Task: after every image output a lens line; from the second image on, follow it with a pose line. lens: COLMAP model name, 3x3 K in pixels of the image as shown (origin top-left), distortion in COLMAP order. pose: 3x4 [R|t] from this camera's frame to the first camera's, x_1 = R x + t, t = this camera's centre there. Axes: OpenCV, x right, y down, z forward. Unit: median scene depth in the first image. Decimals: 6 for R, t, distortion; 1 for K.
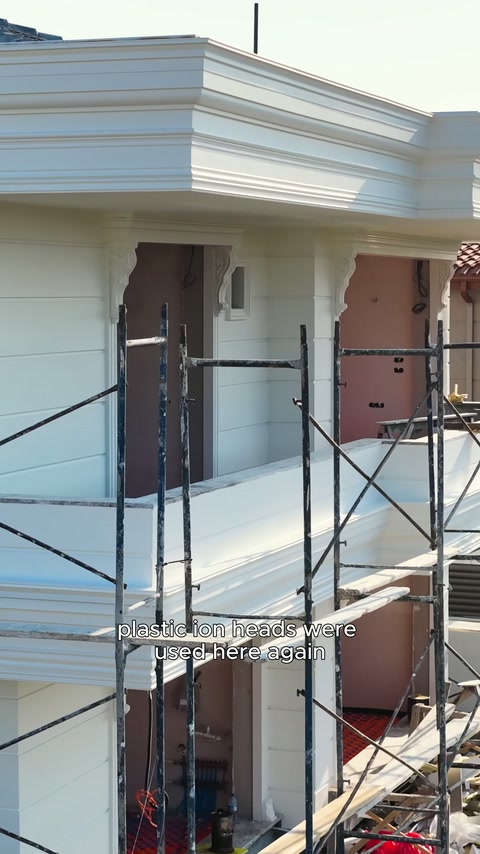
lens RADIAL K [[1934.8, 0, 238.8], [0, 1934.8, 408.9], [0, 0, 1]] dist [0.057099, -0.096661]
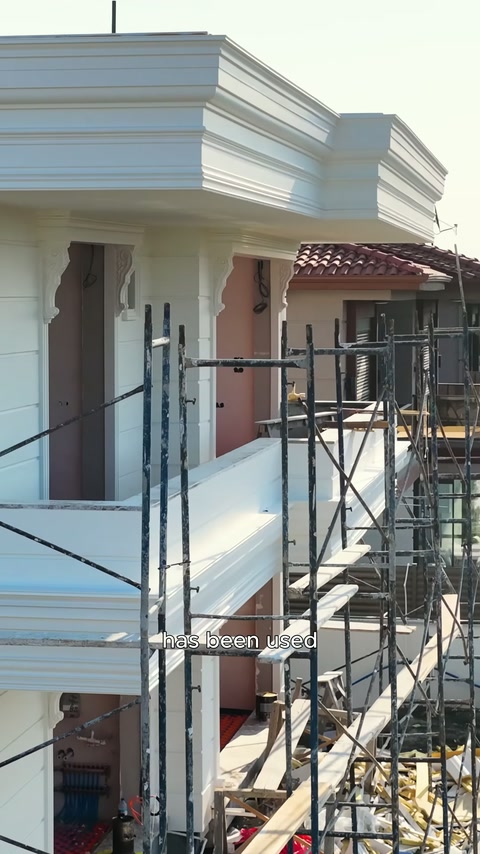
lens RADIAL K [[1934.8, 0, 238.8], [0, 1934.8, 408.9], [0, 0, 1]] dist [0.057099, -0.096661]
pose [[0.985623, -0.010732, 0.168617, -0.155269], [0.010762, 0.999942, 0.000735, -0.000751], [-0.168615, 0.001090, 0.985681, 0.018281]]
